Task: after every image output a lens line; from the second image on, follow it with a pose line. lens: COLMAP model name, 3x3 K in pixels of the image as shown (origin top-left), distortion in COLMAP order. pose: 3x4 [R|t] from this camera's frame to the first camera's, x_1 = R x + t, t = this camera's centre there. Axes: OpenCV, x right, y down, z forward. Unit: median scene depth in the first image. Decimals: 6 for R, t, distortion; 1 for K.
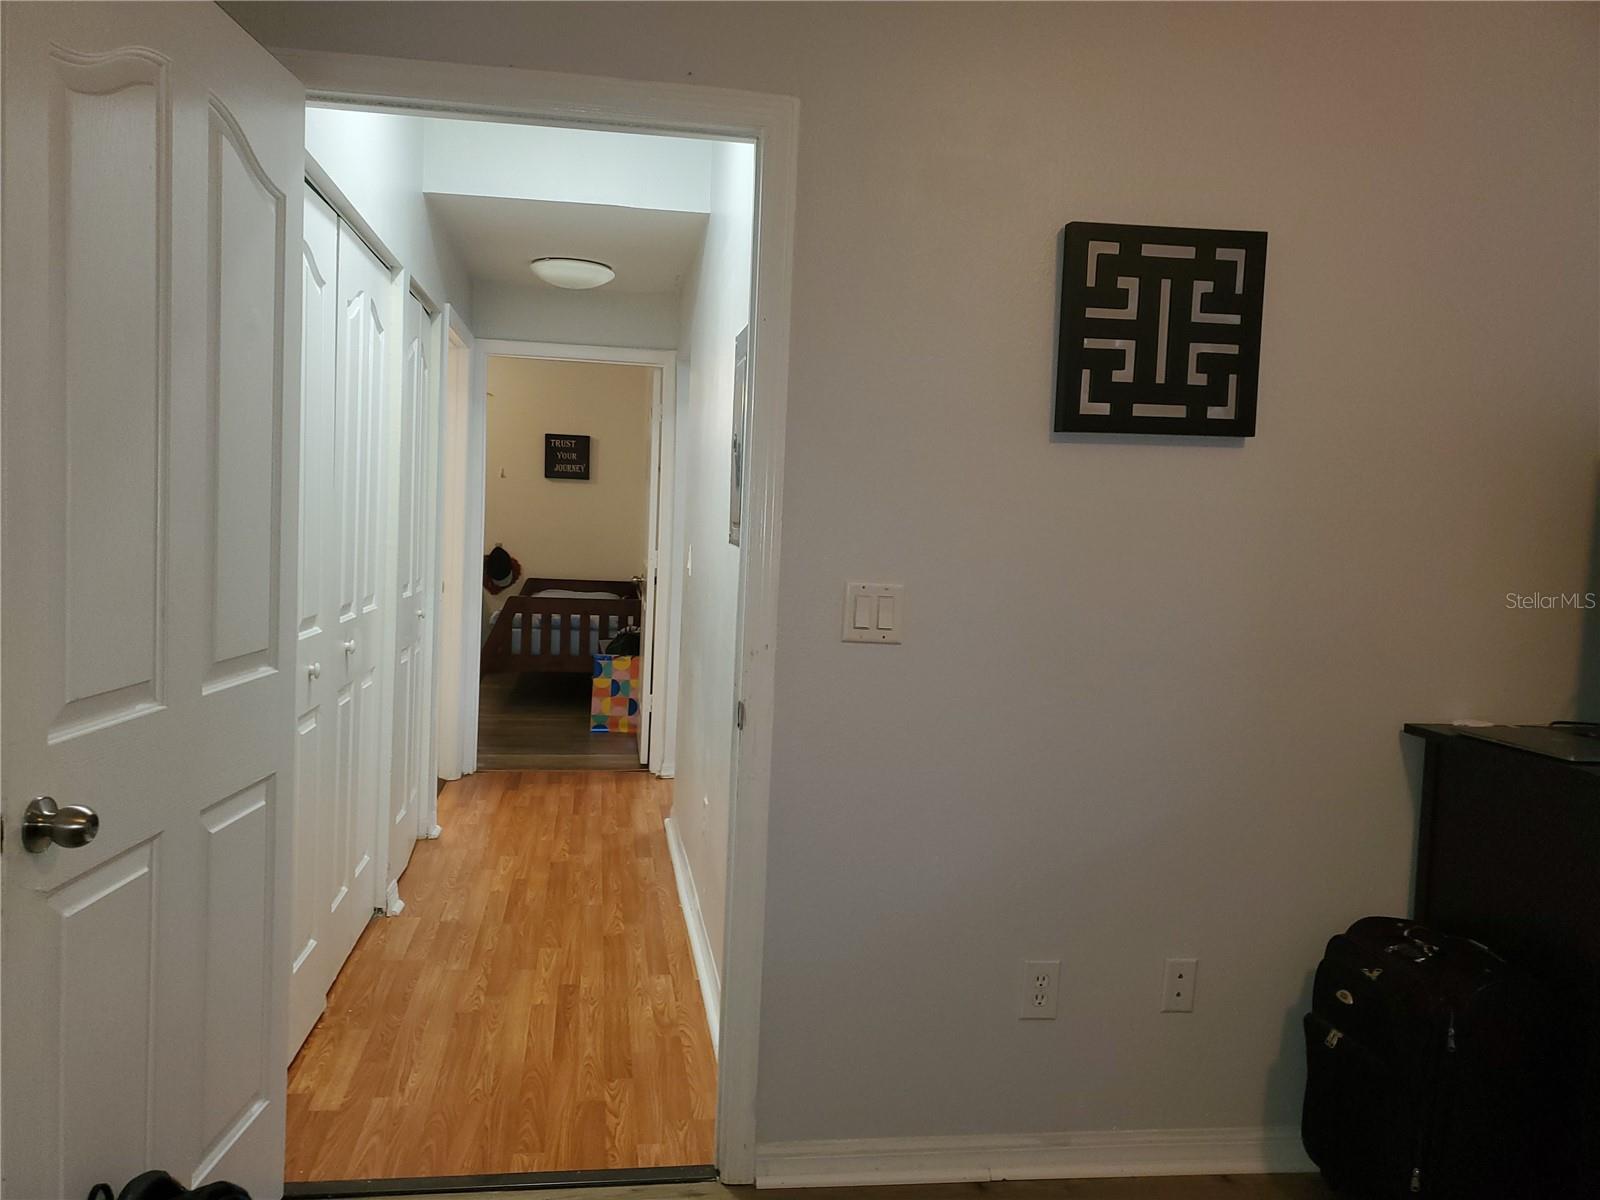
lens RADIAL K [[1233.2, 0, 801.1], [0, 1233.2, 607.9], [0, 0, 1]] dist [0.047304, -0.037432]
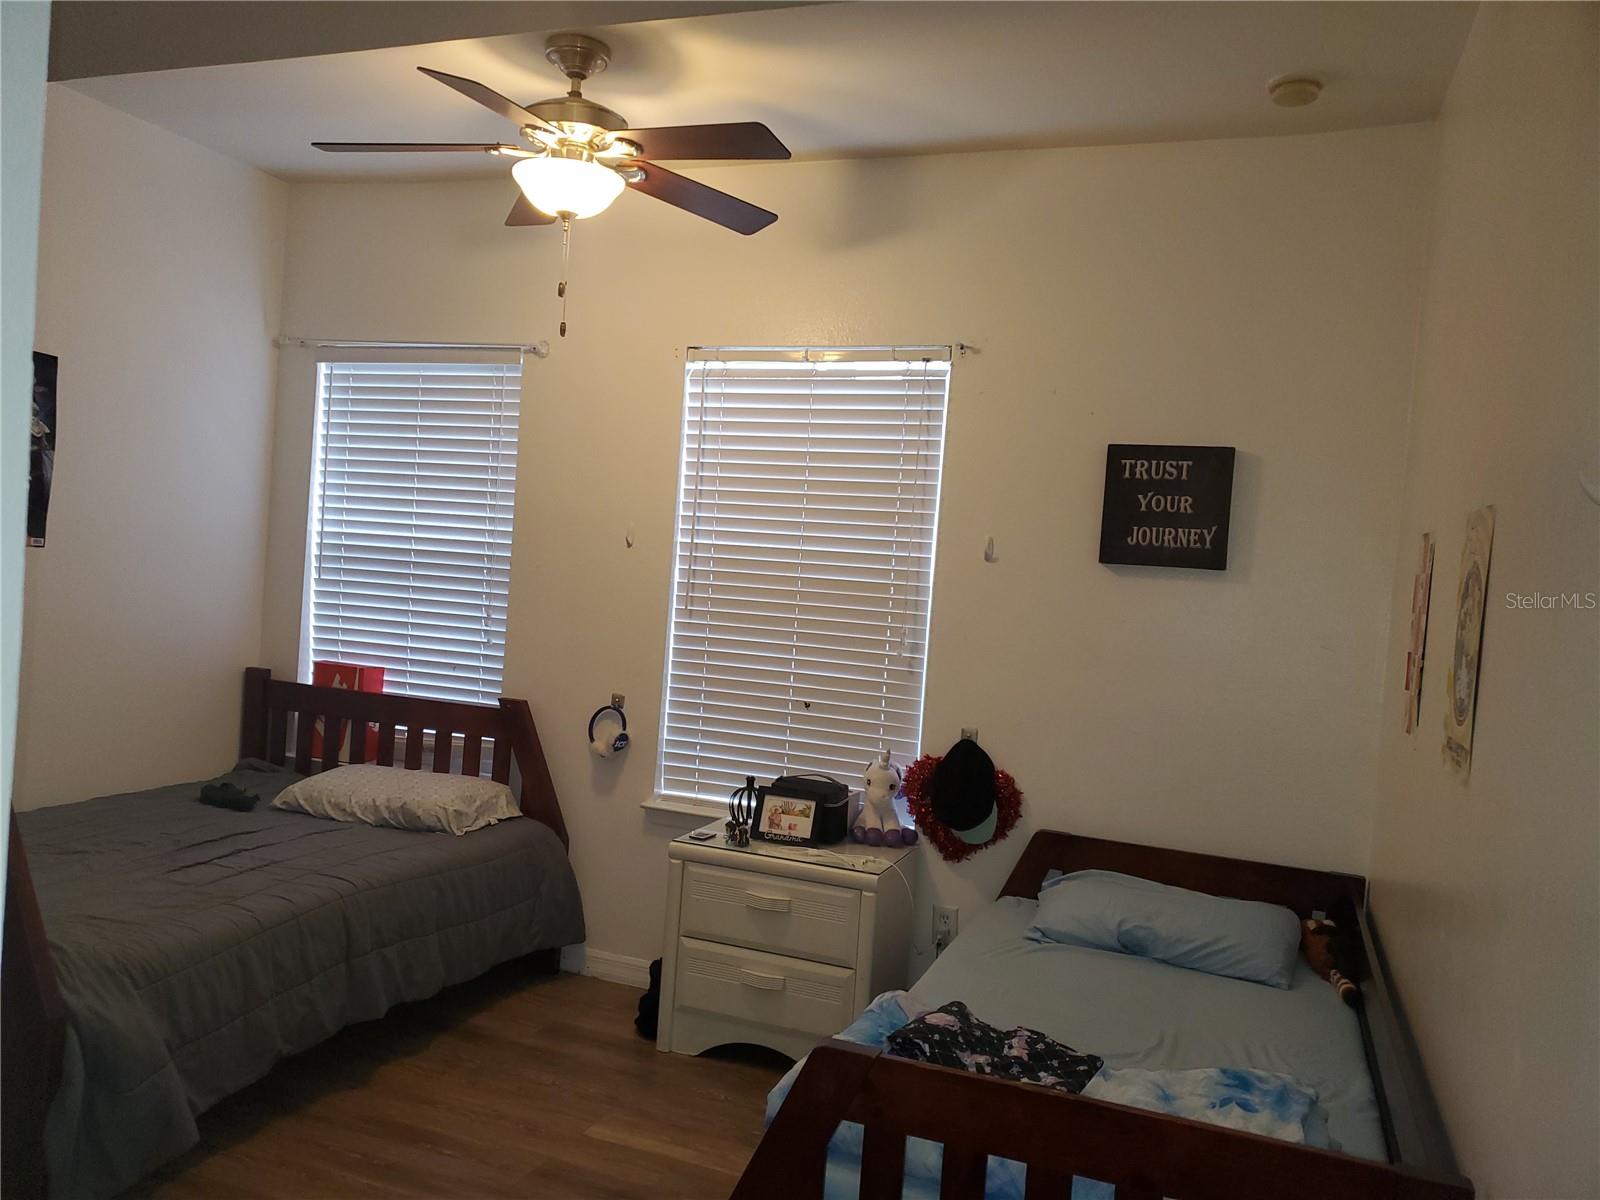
lens RADIAL K [[1233.2, 0, 798.2], [0, 1233.2, 606.3], [0, 0, 1]] dist [0.047304, -0.037432]
pose [[0.863787, 0.032671, -0.502798, -0.098682], [-0.071585, 0.995731, -0.058278, -0.064227], [0.498747, 0.086333, 0.862437, 0.637130]]
